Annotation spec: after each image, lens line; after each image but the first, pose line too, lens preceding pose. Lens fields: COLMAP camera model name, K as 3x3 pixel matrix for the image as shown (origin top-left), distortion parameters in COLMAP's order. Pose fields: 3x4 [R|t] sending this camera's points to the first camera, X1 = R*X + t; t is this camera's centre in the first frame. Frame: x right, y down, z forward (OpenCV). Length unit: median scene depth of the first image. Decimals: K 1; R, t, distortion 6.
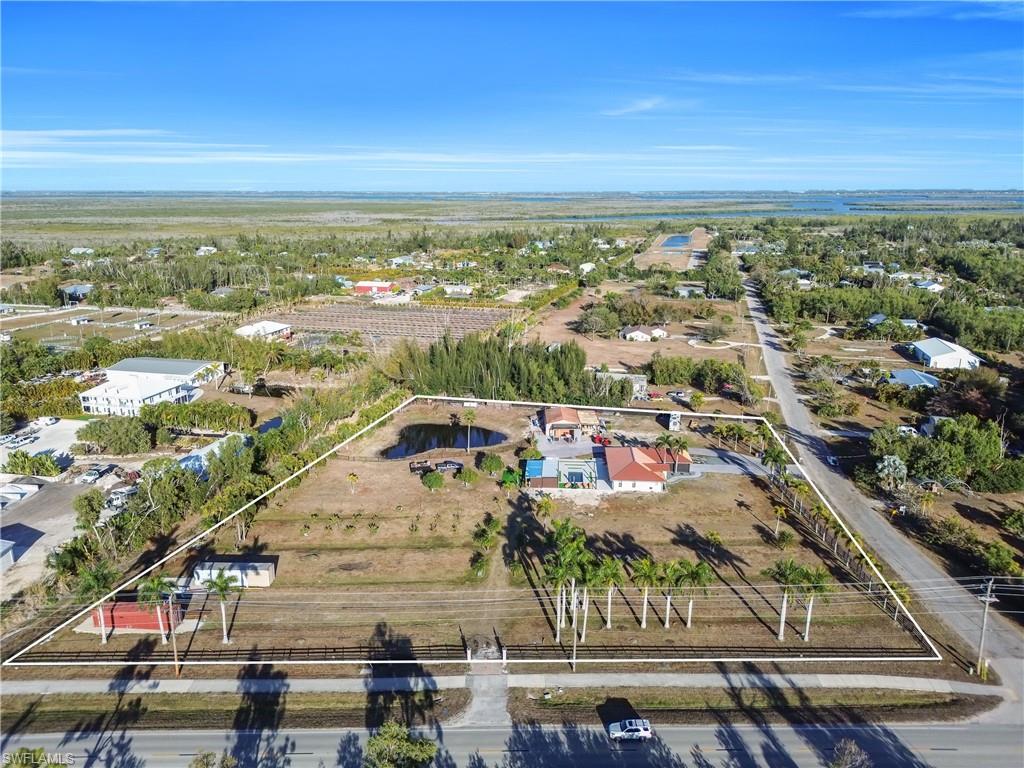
lens RADIAL K [[711.6, 0, 509.7], [0, 711.6, 389.3], [0, 0, 1]] dist [0.078221, -0.082805]
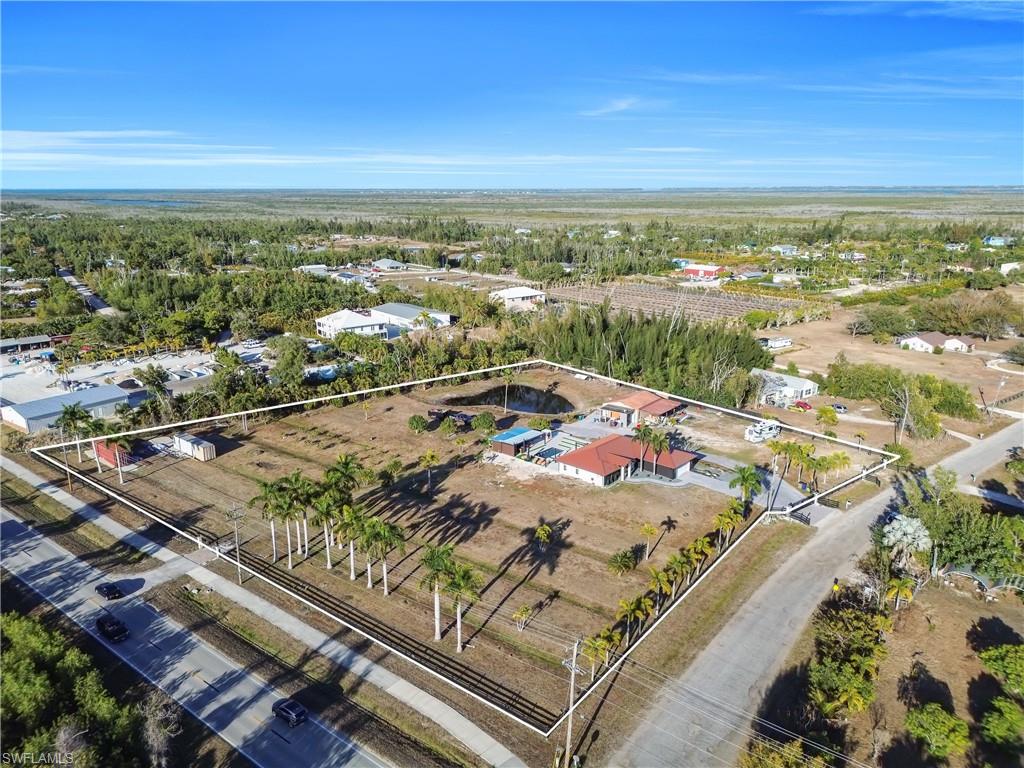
lens RADIAL K [[711.6, 0, 509.7], [0, 711.6, 389.3], [0, 0, 1]] dist [0.078221, -0.082805]
pose [[0.790556, 0.166899, -0.589208, 0.625361], [-0.163650, 0.984731, 0.059360, -0.003500], [0.590118, 0.049496, 0.805798, 0.252311]]
